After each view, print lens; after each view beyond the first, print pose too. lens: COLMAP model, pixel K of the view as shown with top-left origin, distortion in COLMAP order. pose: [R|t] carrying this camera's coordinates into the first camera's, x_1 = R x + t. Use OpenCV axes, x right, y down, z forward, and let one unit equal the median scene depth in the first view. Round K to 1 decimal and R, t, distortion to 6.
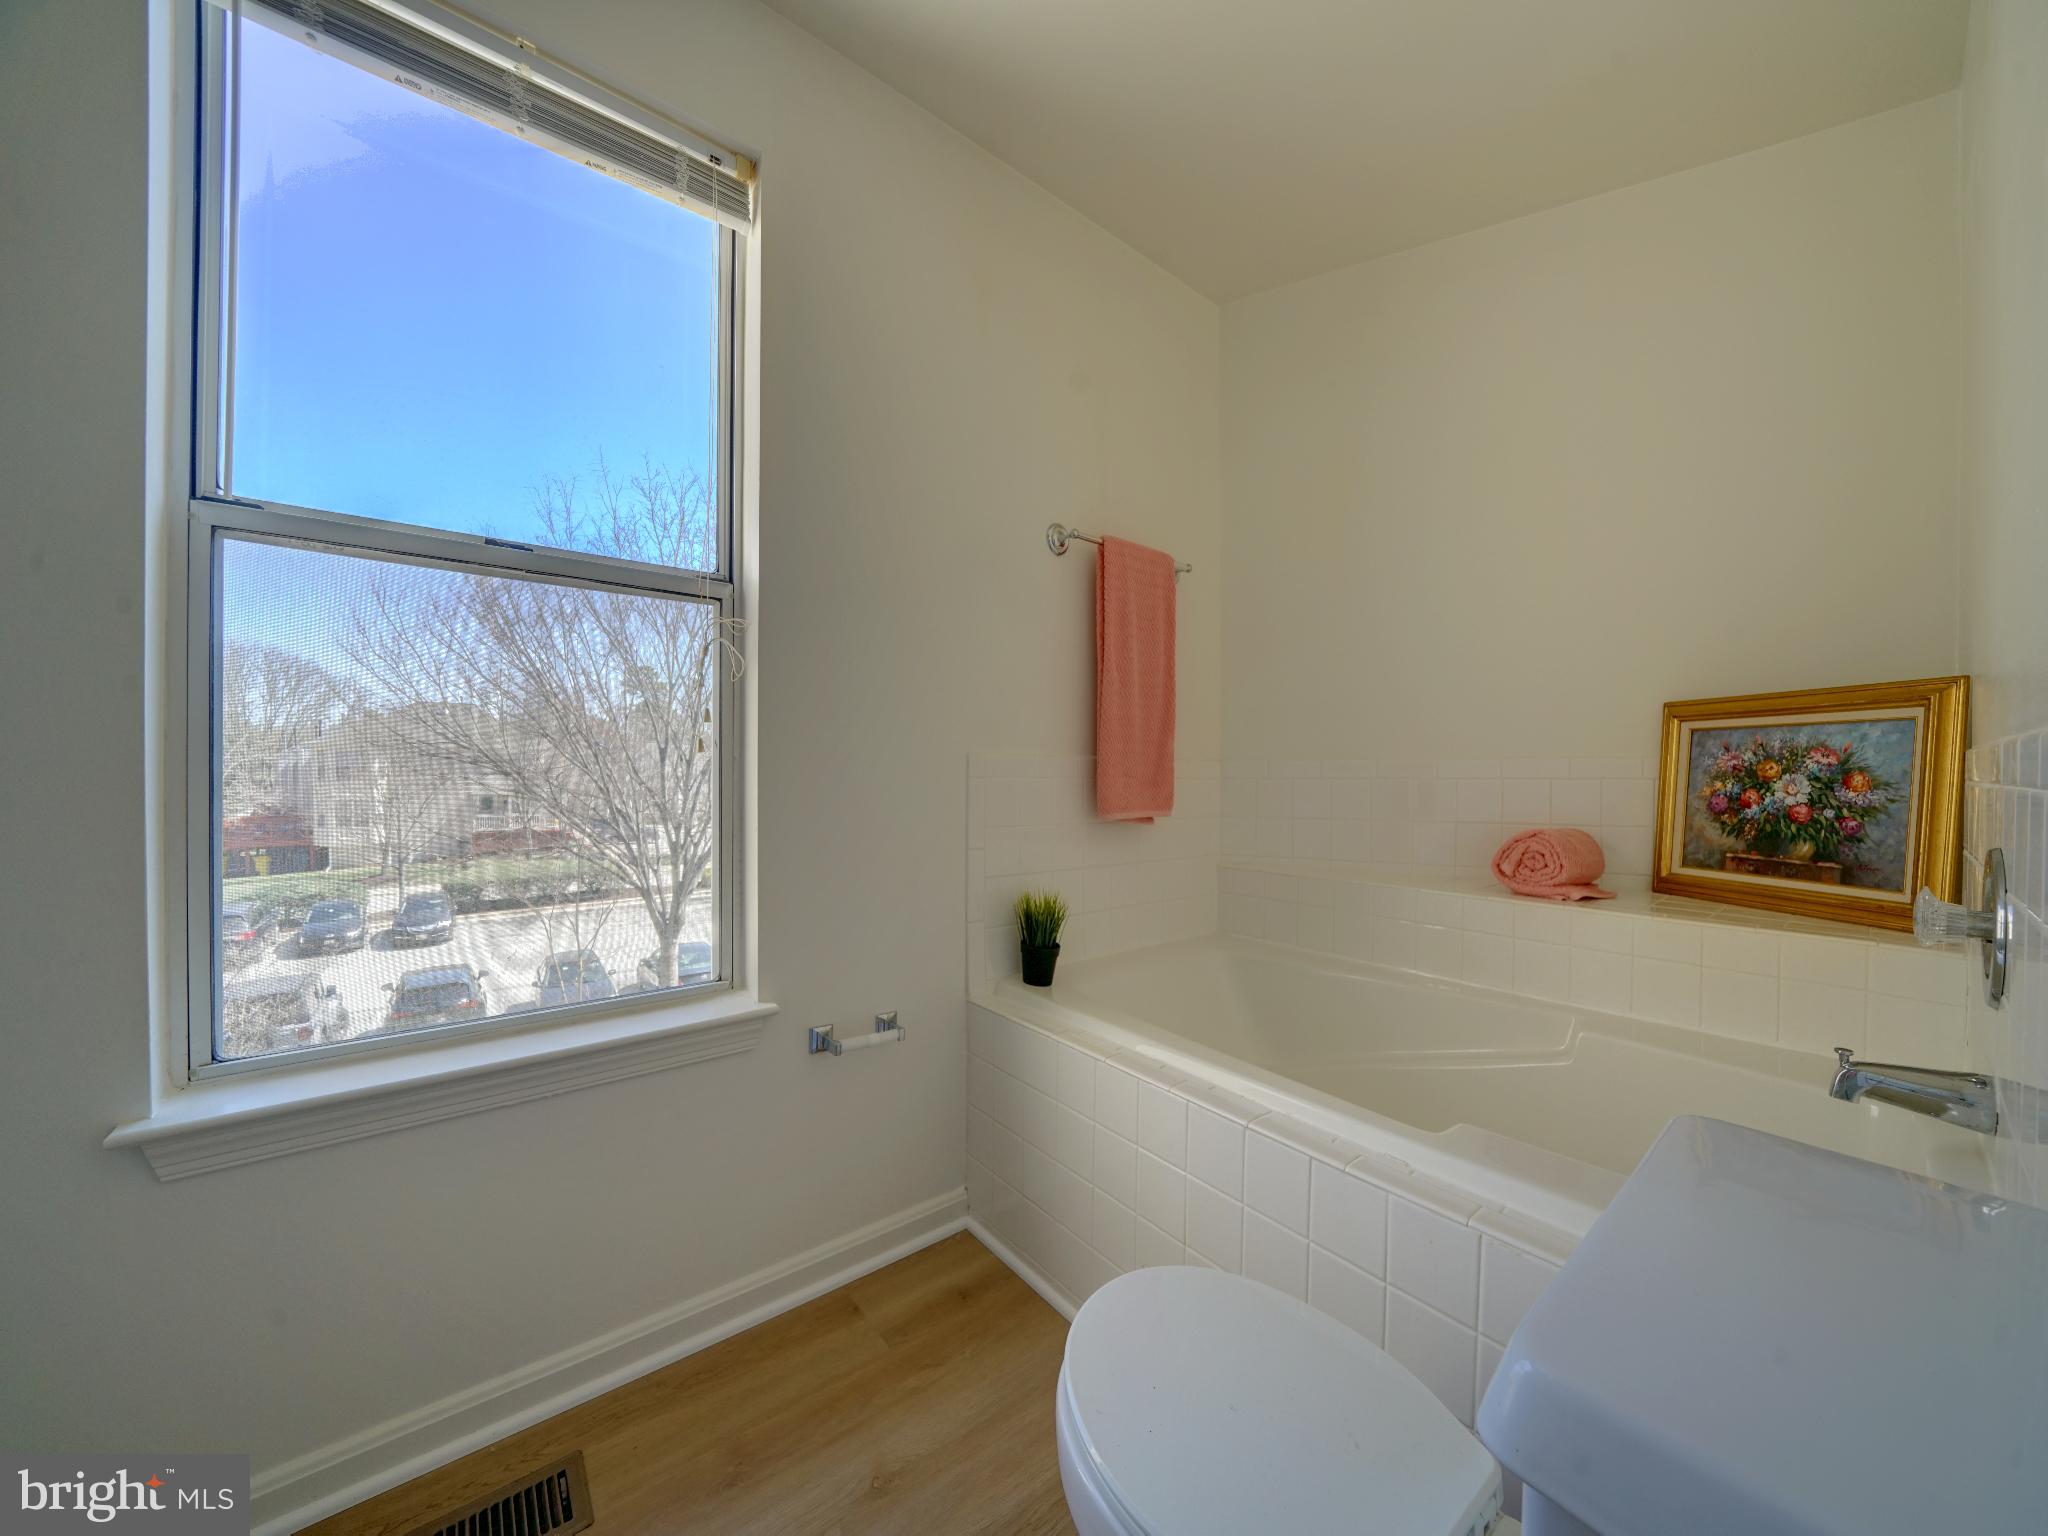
lens RADIAL K [[742.6, 0, 1019.7], [0, 742.6, 775.2], [0, 0, 1]] dist [0.001160, 0.000074]
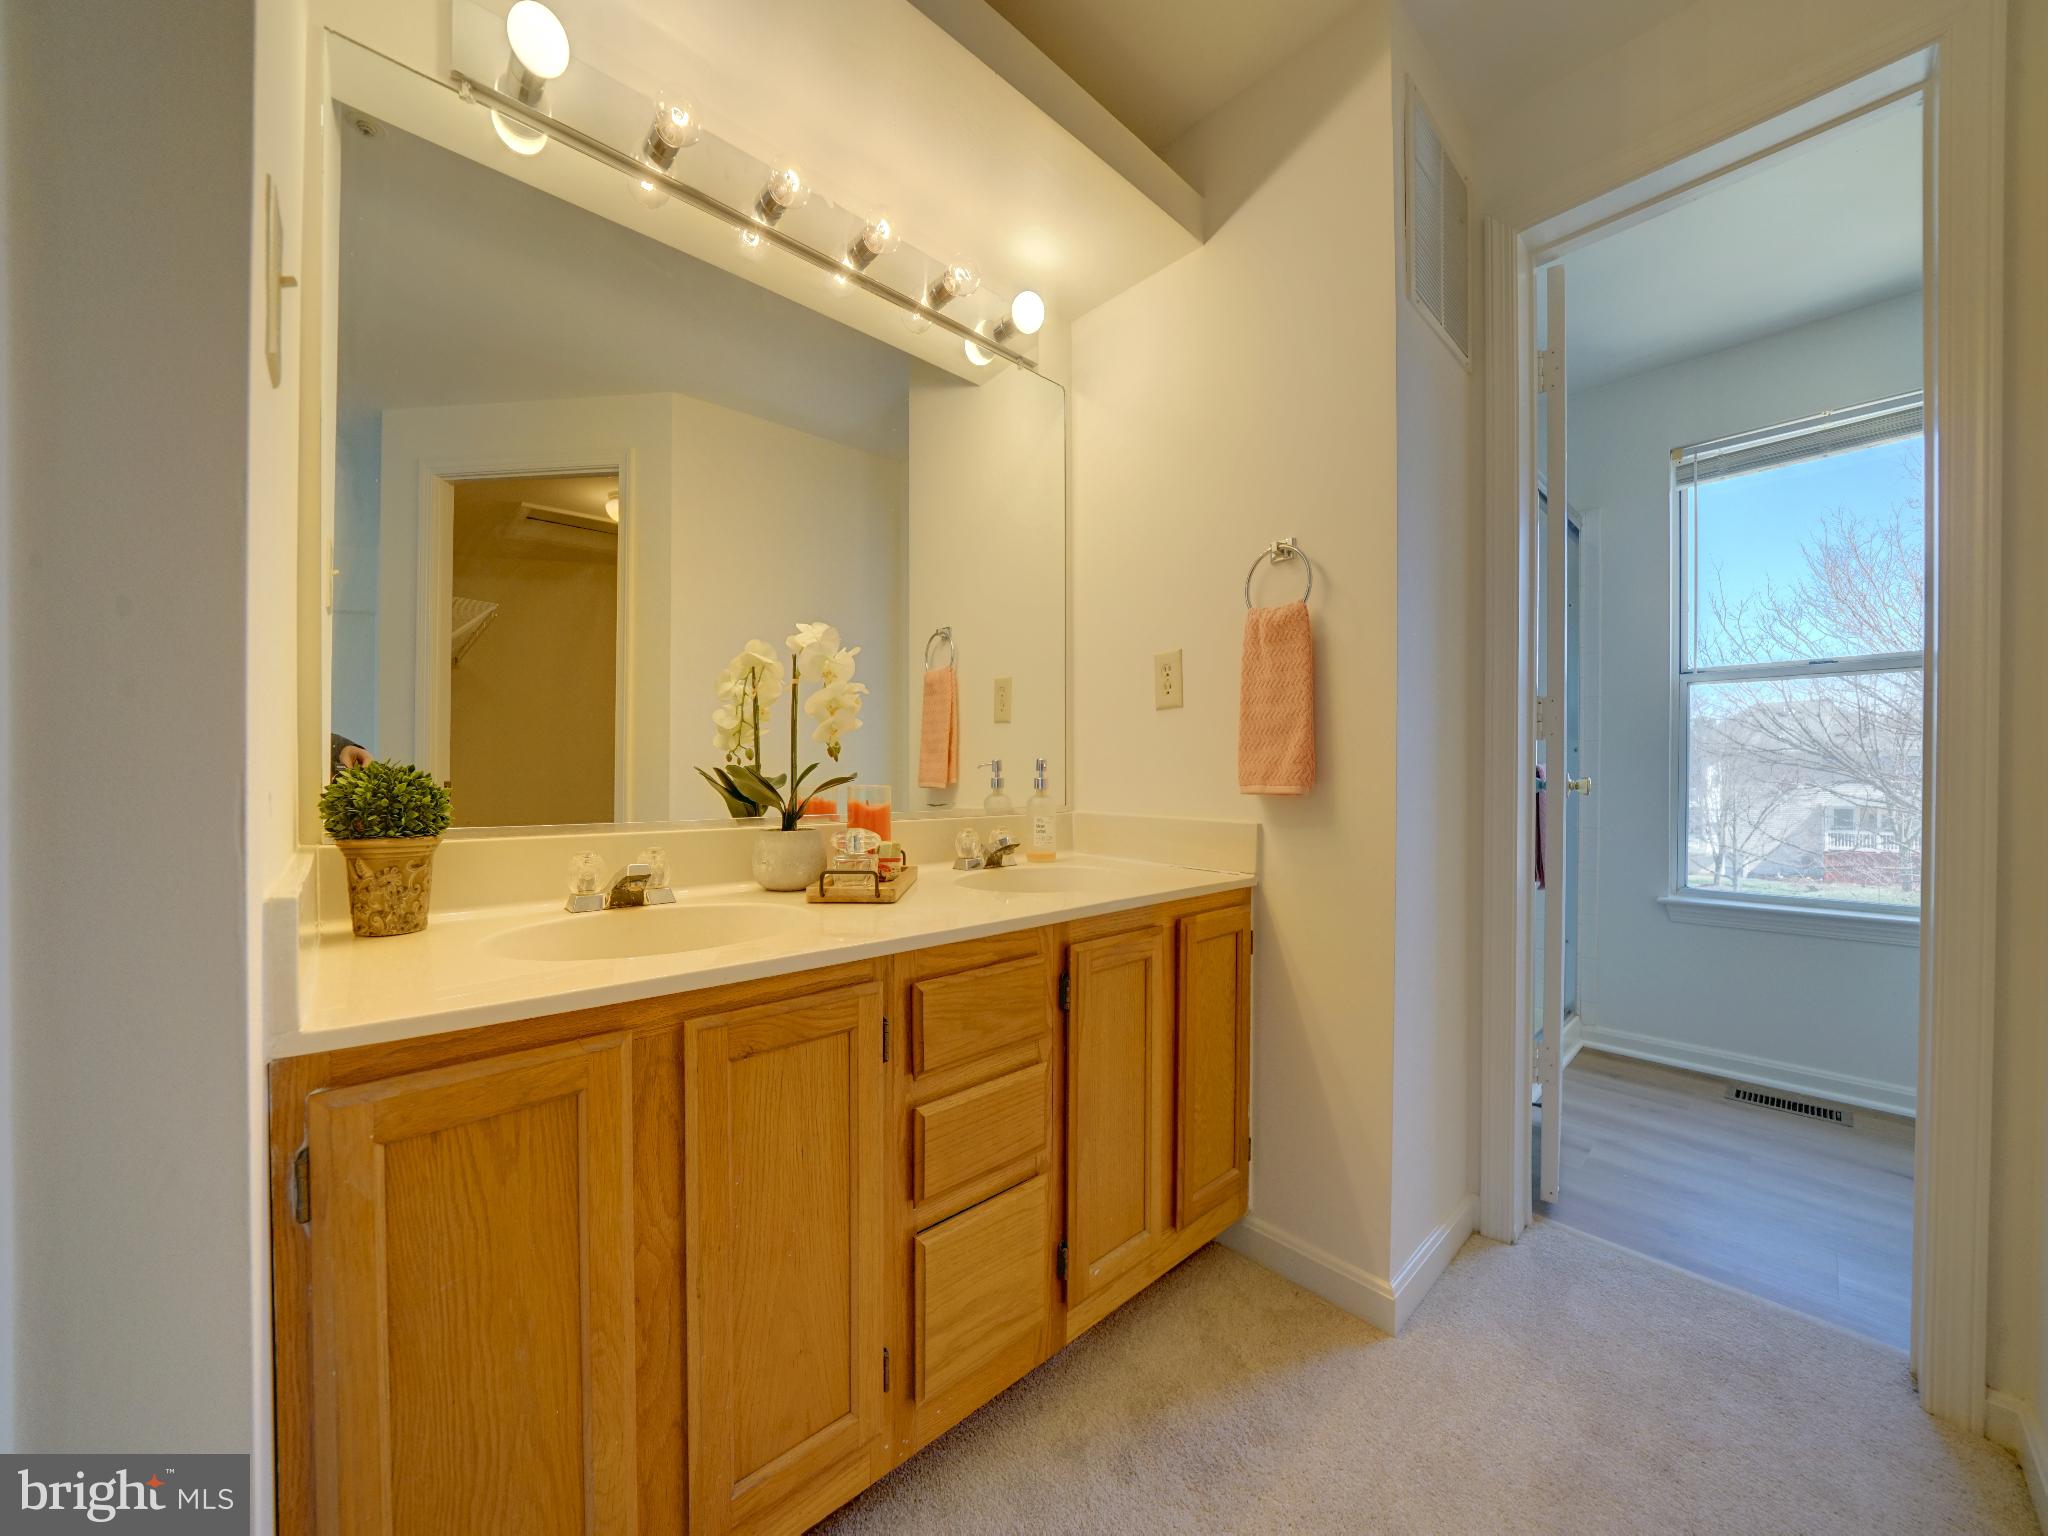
lens RADIAL K [[742.6, 0, 1019.4], [0, 742.6, 780.6], [0, 0, 1]] dist [0.001160, 0.000074]
pose [[0.108660, 0.008055, -0.994046, 0.808661], [-0.013275, 0.999890, 0.006651, 0.049150], [0.993990, 0.012474, 0.108755, -0.993935]]
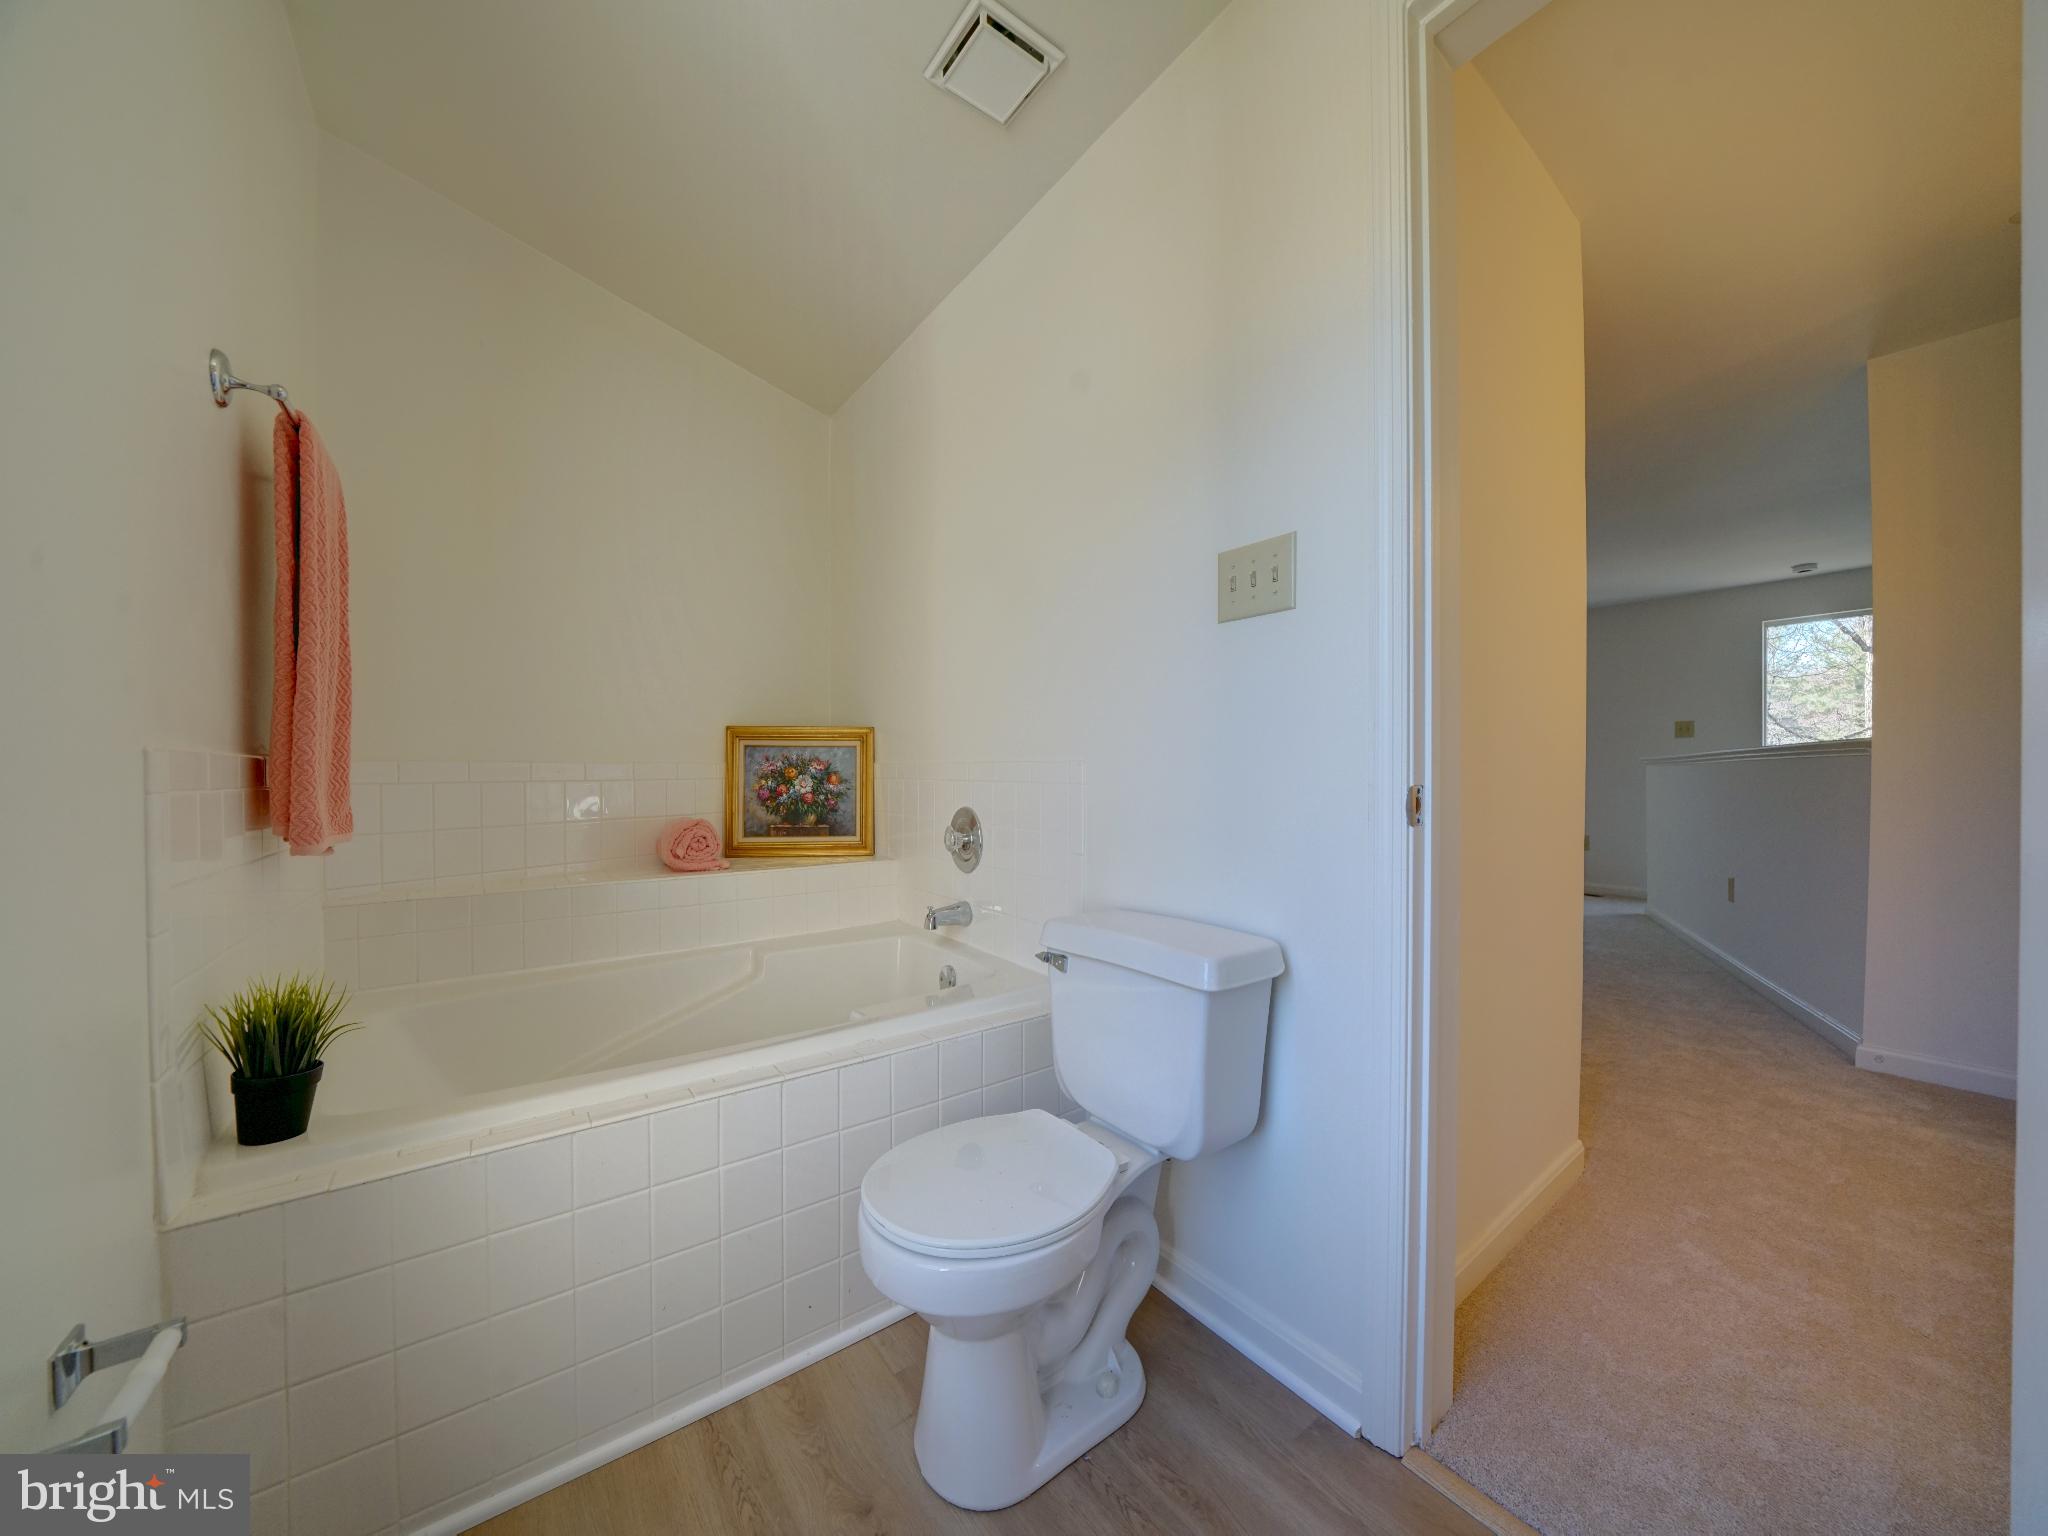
lens RADIAL K [[742.6, 0, 1022.2], [0, 742.6, 772.7], [0, 0, 1]] dist [0.001160, 0.000074]
pose [[0.016721, -0.005259, 0.999846, -0.621274], [0.003023, 0.999982, 0.005209, -0.013630], [-0.999856, 0.002936, 0.016737, 0.437983]]
